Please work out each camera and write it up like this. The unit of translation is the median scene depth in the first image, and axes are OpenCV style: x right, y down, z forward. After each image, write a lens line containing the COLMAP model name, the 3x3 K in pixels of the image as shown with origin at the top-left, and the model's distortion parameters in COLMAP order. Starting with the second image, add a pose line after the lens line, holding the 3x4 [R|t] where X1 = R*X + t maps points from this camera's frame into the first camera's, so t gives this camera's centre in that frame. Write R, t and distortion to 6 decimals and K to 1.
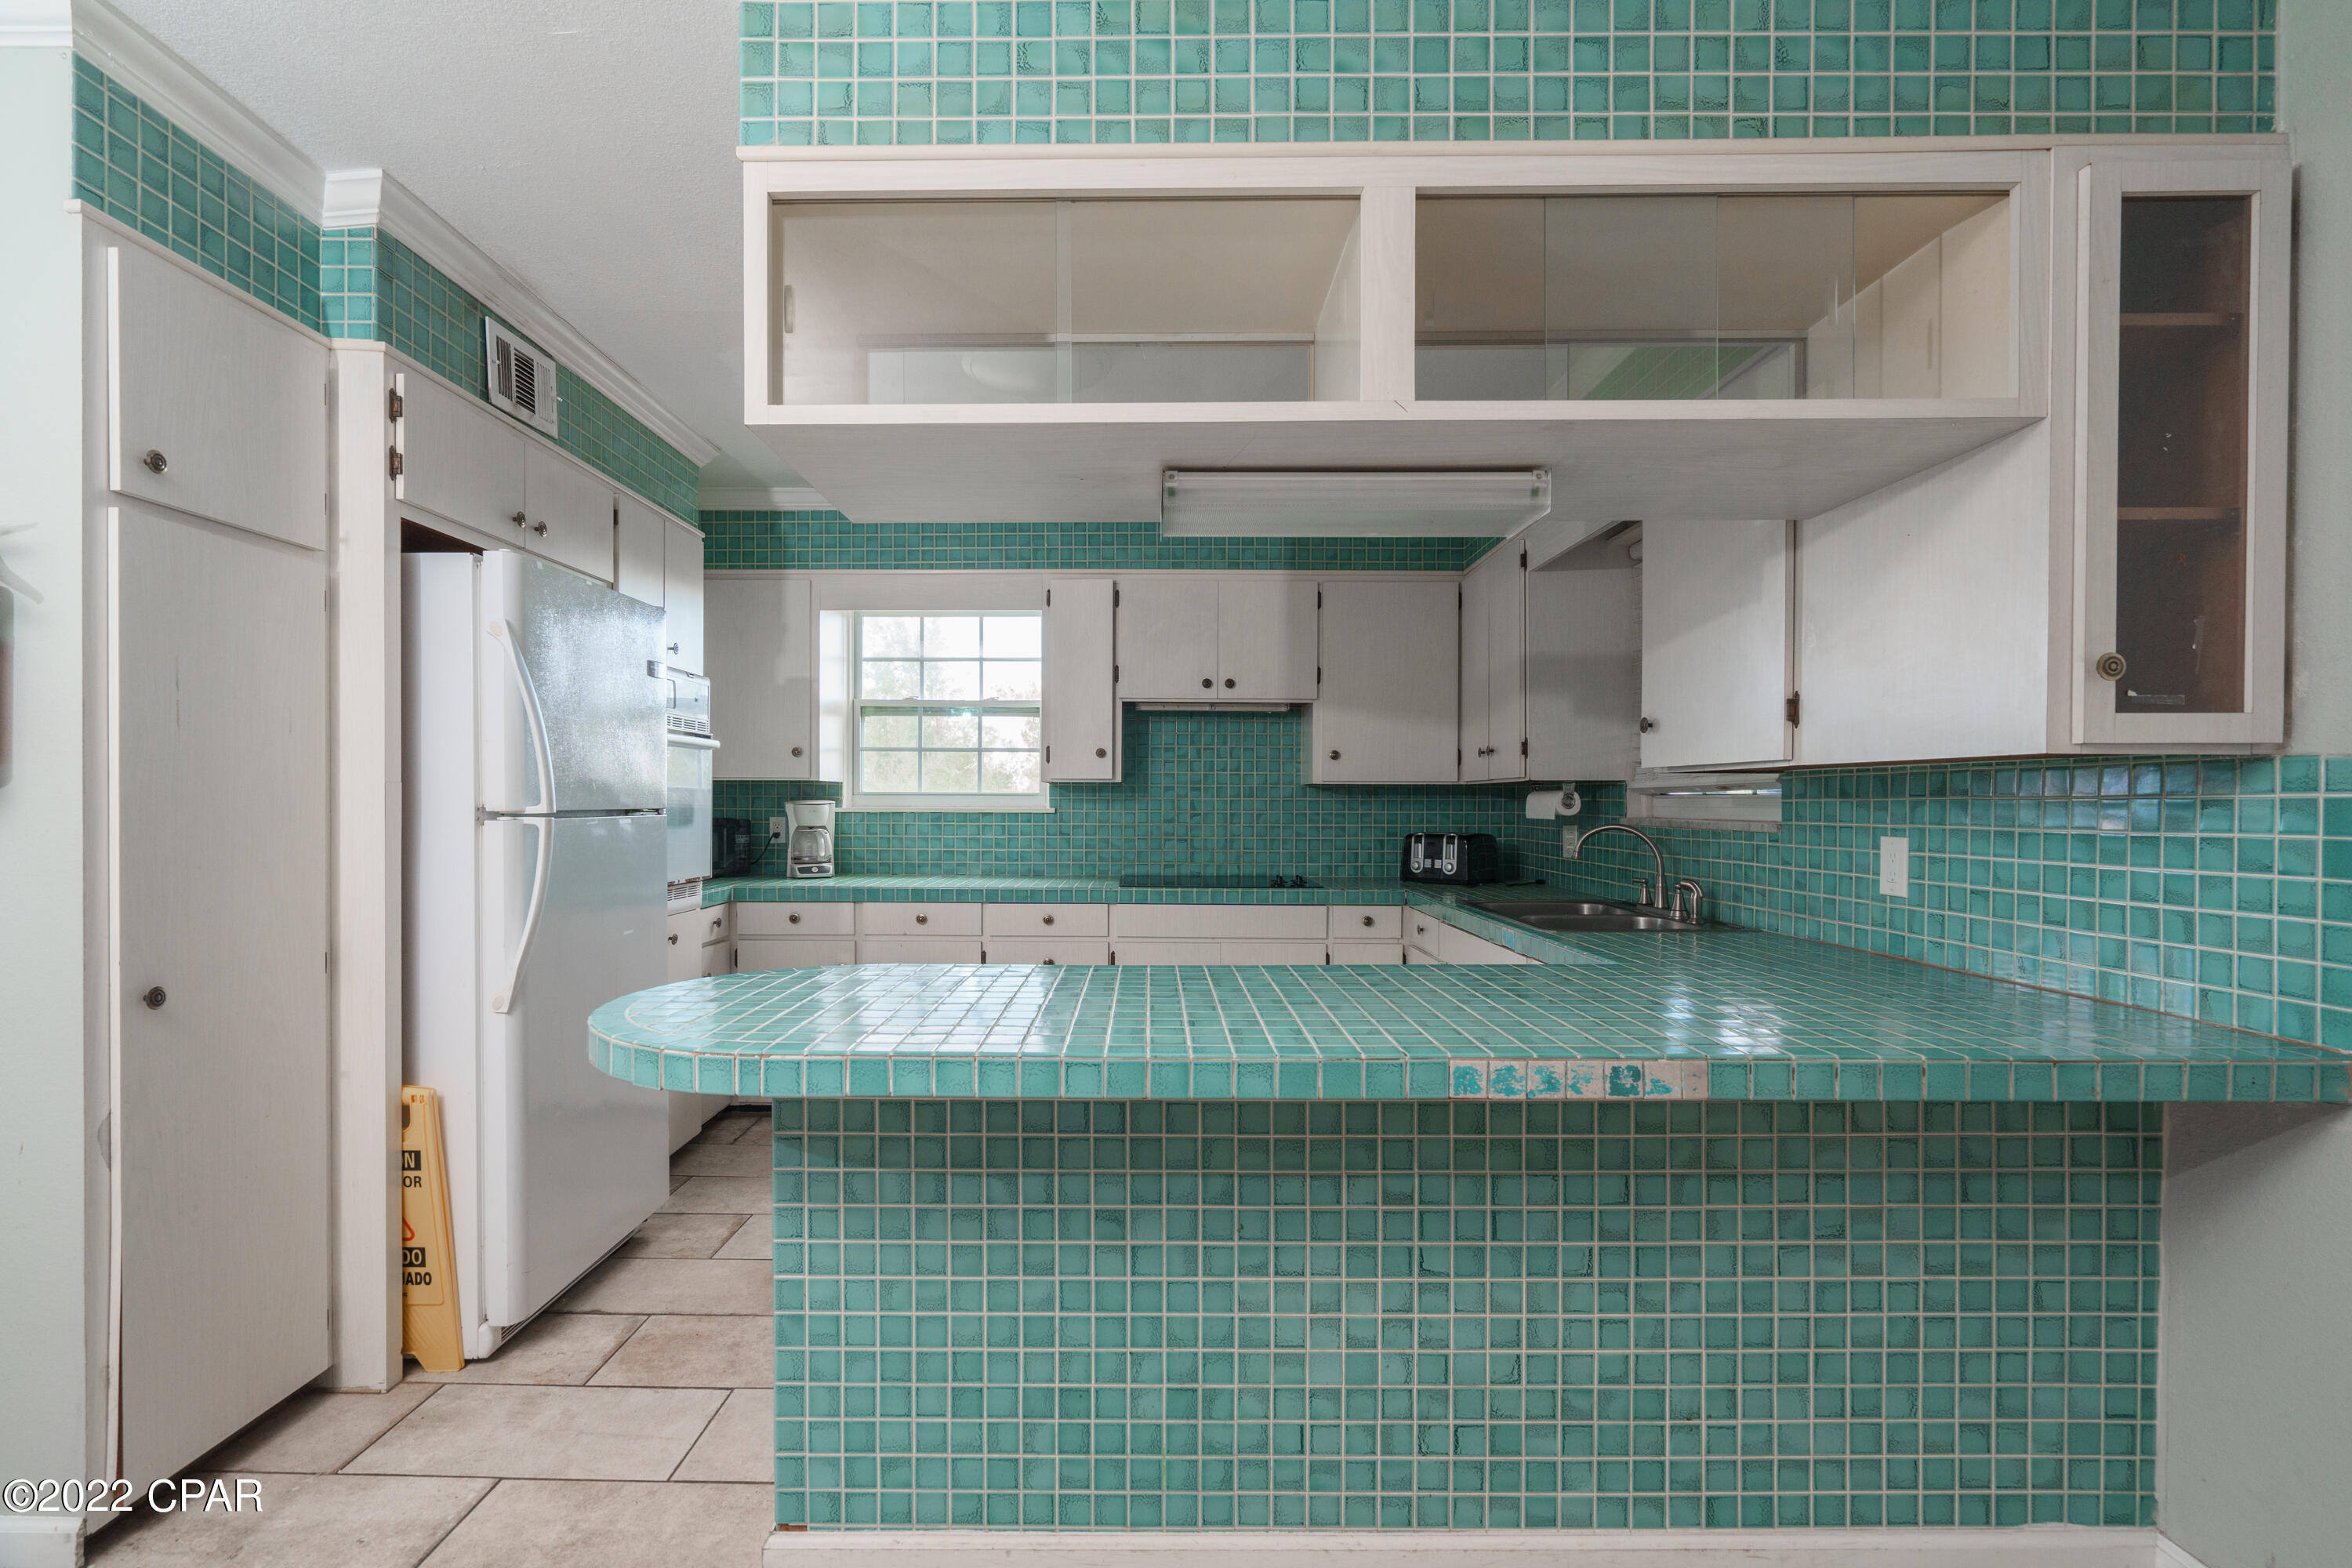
lens RADIAL K [[1058.9, 0, 1174.8], [0, 1058.9, 764.8], [0, 0, 1]] dist [-0.001553, 0.000322]
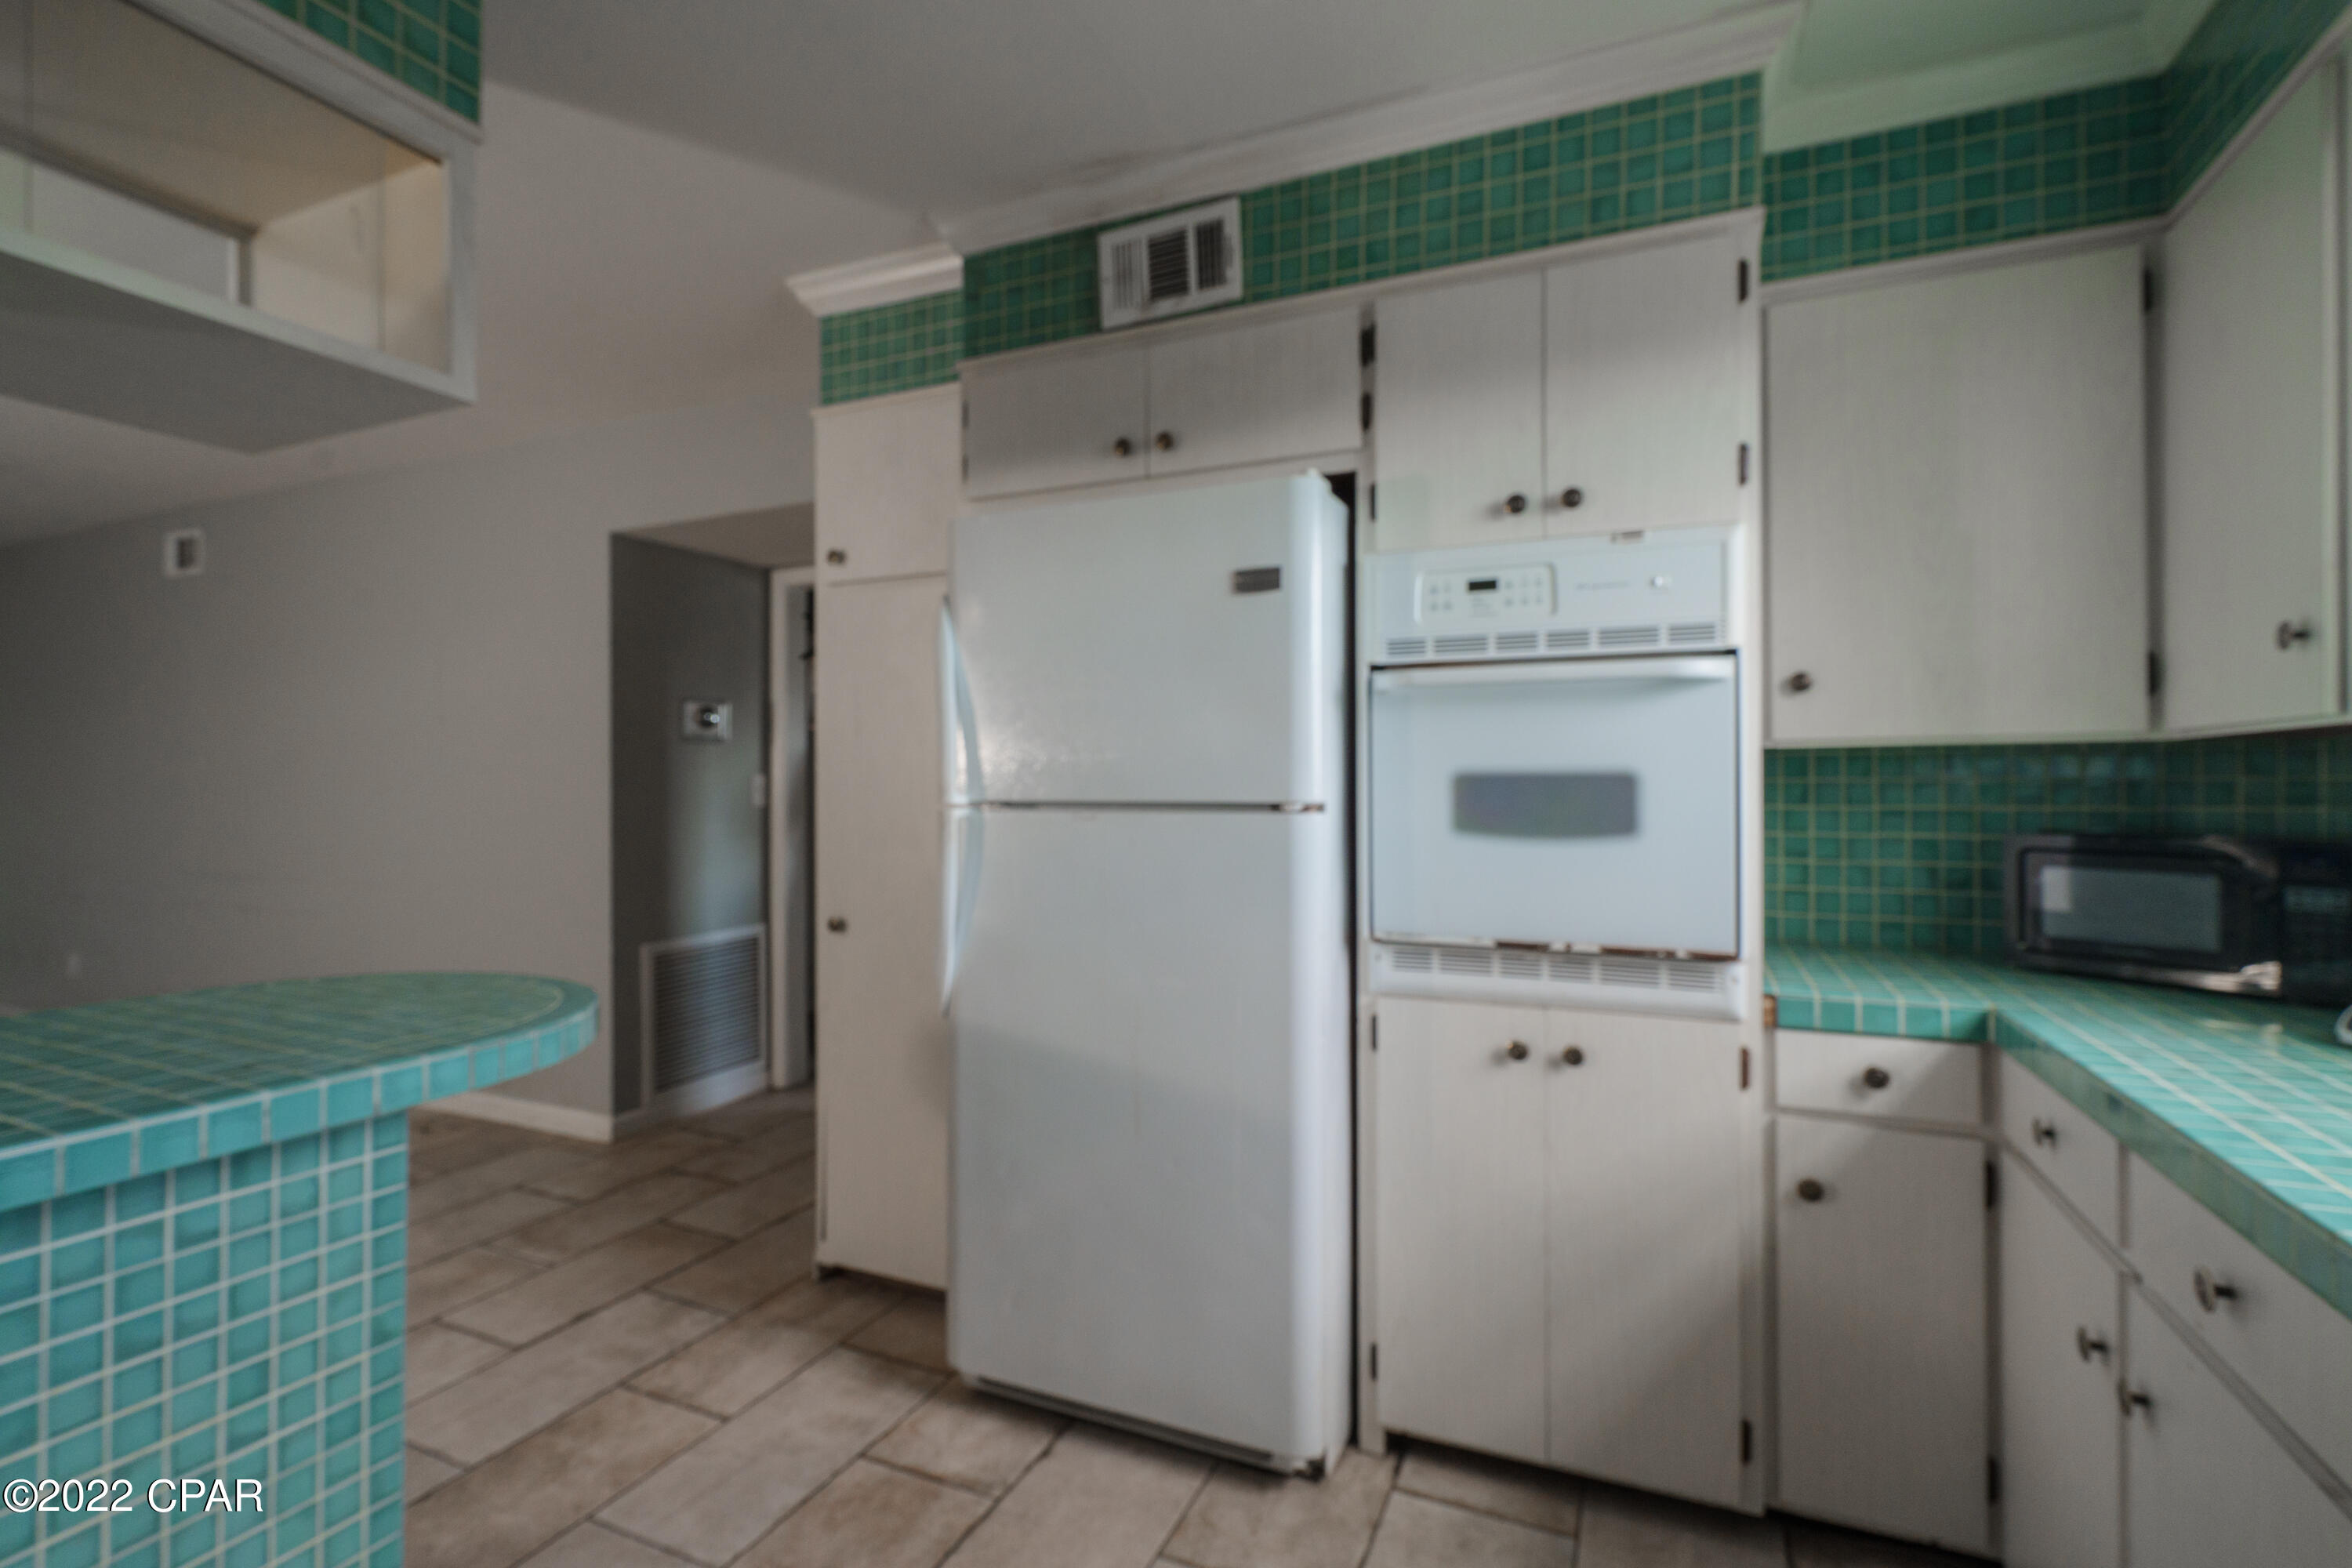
lens RADIAL K [[1067.3, 0, 1176.0], [0, 1067.3, 784.0], [0, 0, 1]] dist [-0.000326, 0.000056]
pose [[-0.428046, -0.003867, -0.903749, 0.133868], [0.028884, 0.999421, -0.017957, 0.053668], [0.903295, -0.033790, -0.427687, 1.669053]]
